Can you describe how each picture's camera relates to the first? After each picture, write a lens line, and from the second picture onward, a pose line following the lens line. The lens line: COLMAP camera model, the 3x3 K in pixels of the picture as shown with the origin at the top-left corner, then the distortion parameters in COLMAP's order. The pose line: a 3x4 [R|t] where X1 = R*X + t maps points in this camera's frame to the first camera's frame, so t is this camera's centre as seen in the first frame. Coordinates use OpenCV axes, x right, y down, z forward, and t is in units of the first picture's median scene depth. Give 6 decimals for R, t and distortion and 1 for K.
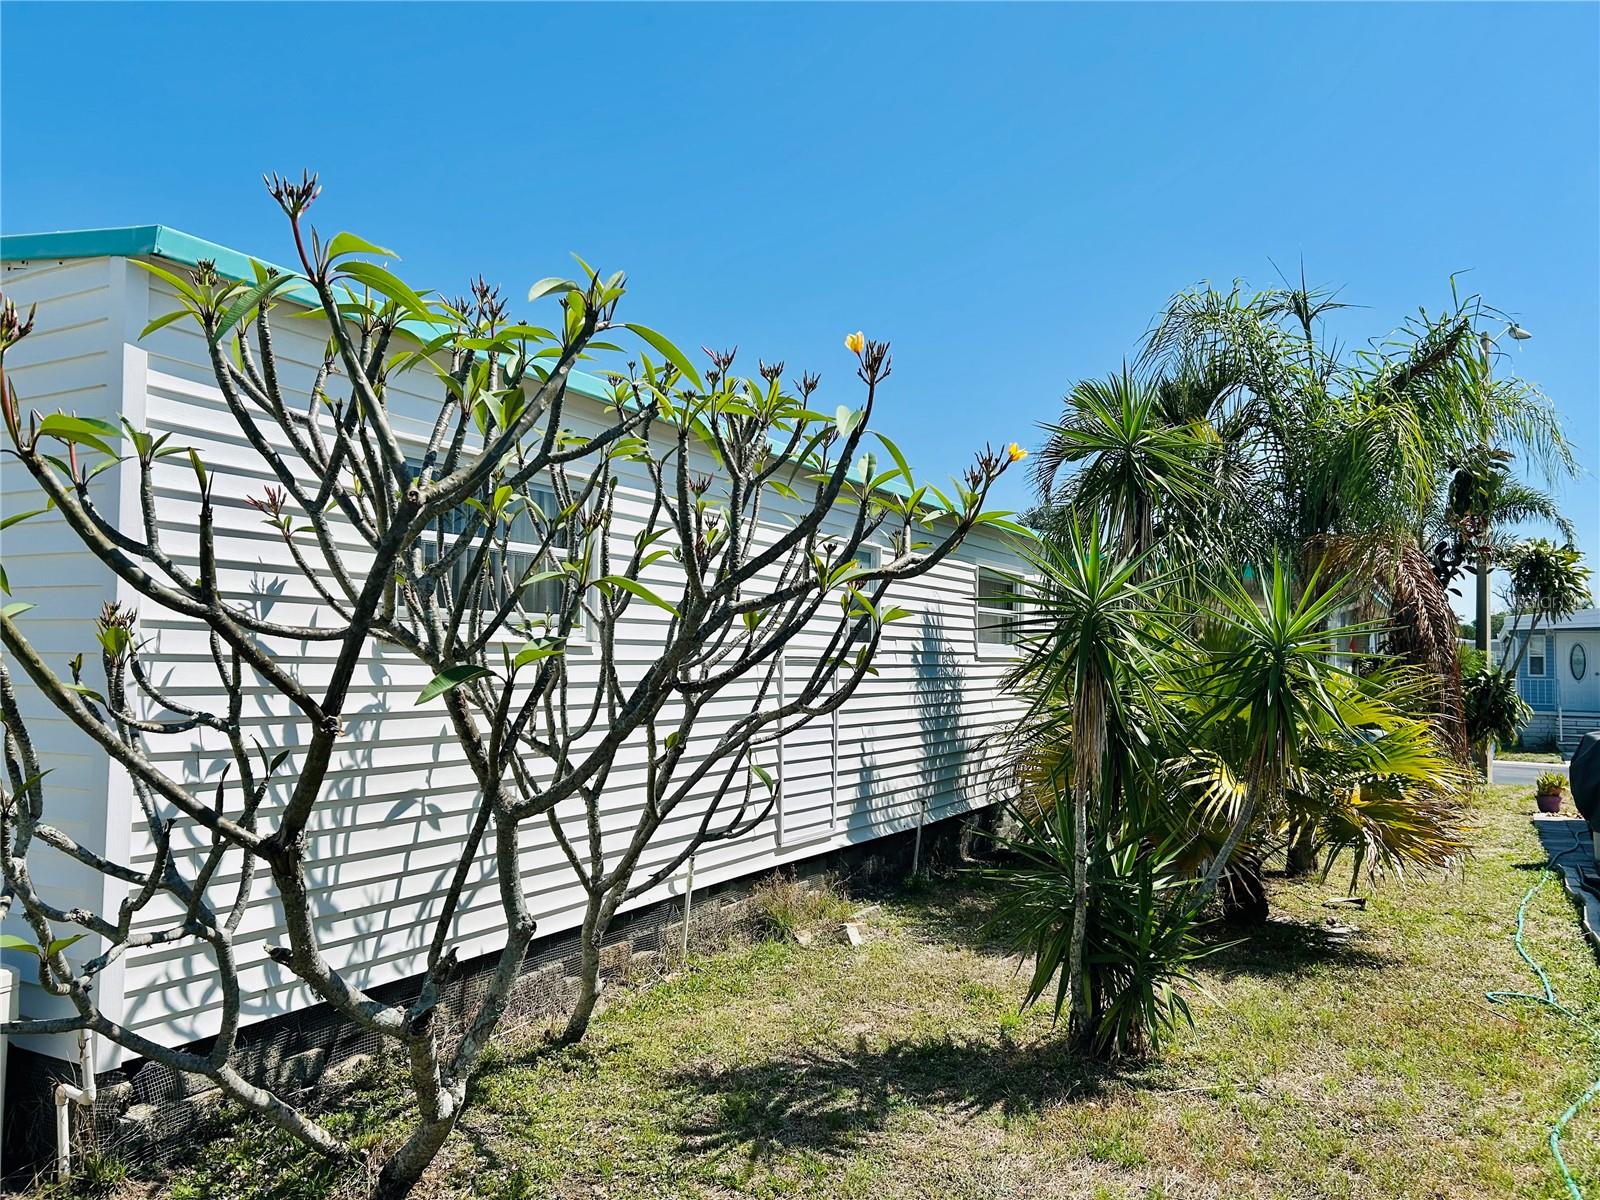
lens RADIAL K [[1199.4, 0, 798.5], [0, 1199.4, 607.9], [0, 0, 1]] dist [0.089816, -0.108681]
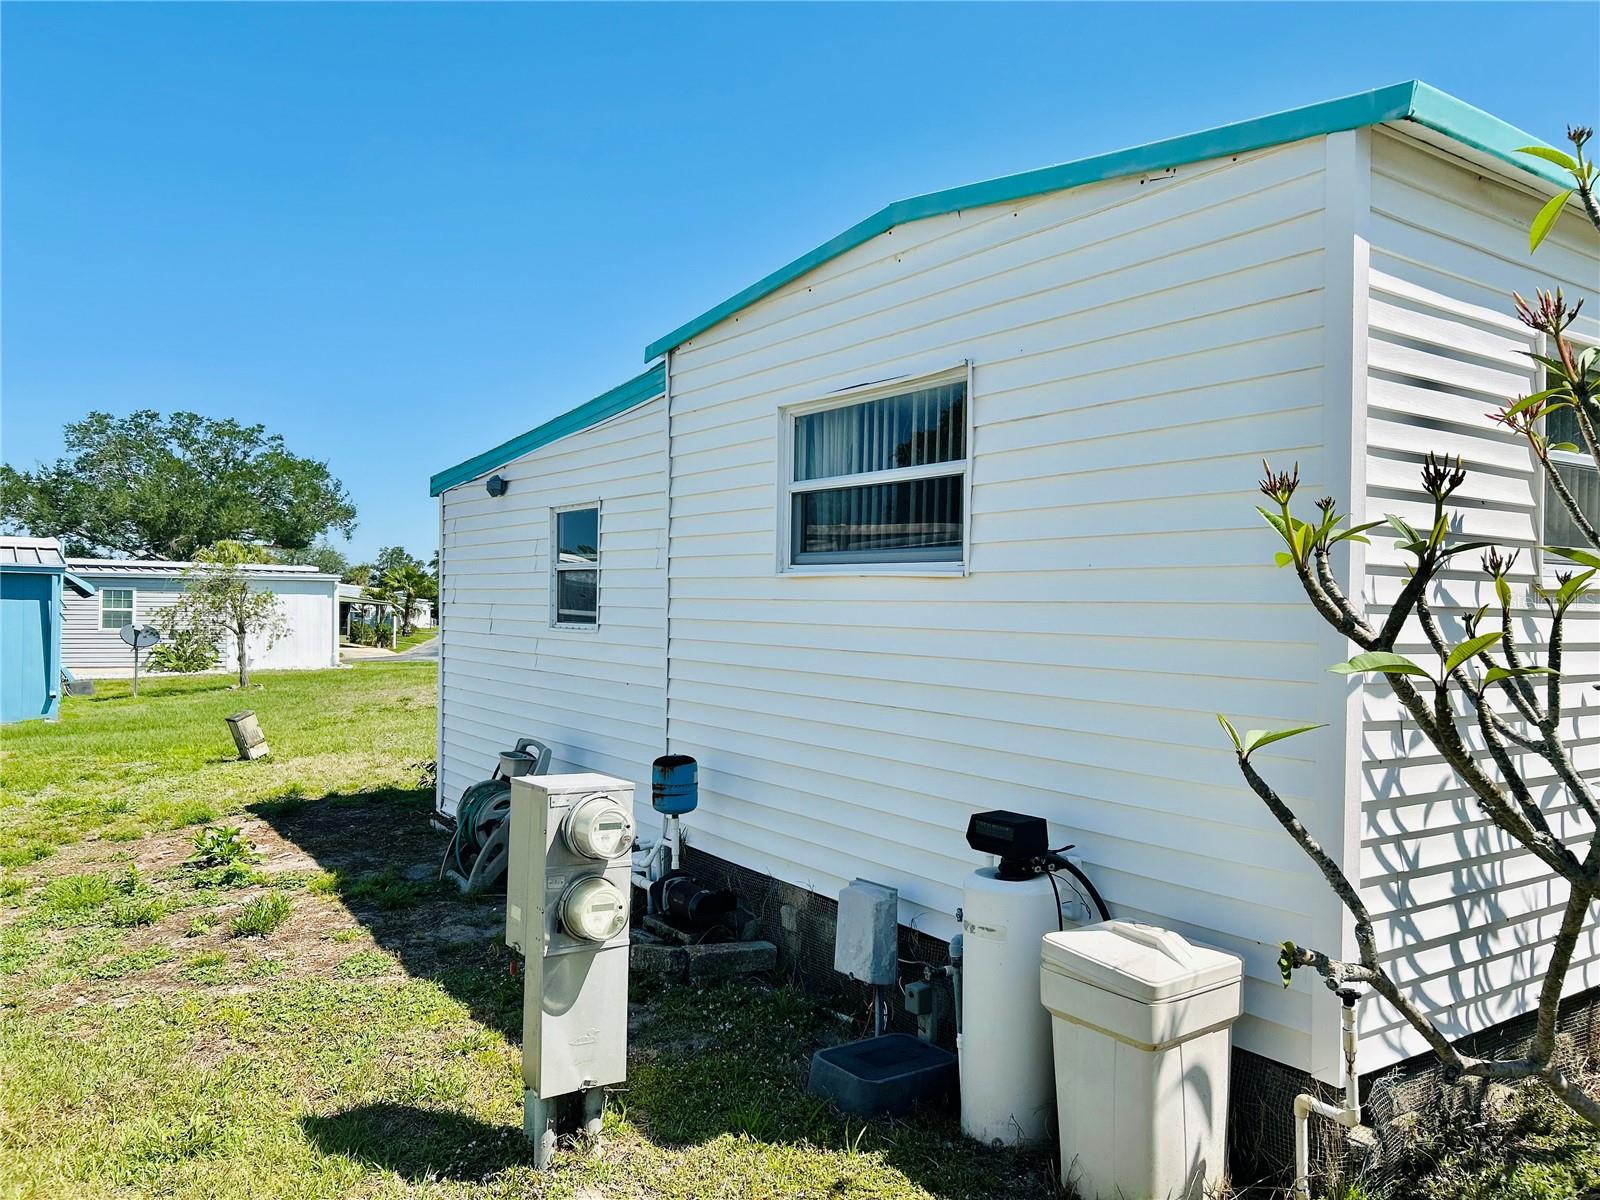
lens RADIAL K [[1199.4, 0, 798.5], [0, 1199.4, 607.9], [0, 0, 1]] dist [0.089816, -0.108681]
pose [[0.893149, 0.002406, -0.449755, -0.490093], [0.017572, 0.999036, 0.040238, -0.001131], [0.449418, -0.043841, 0.892245, 0.064268]]
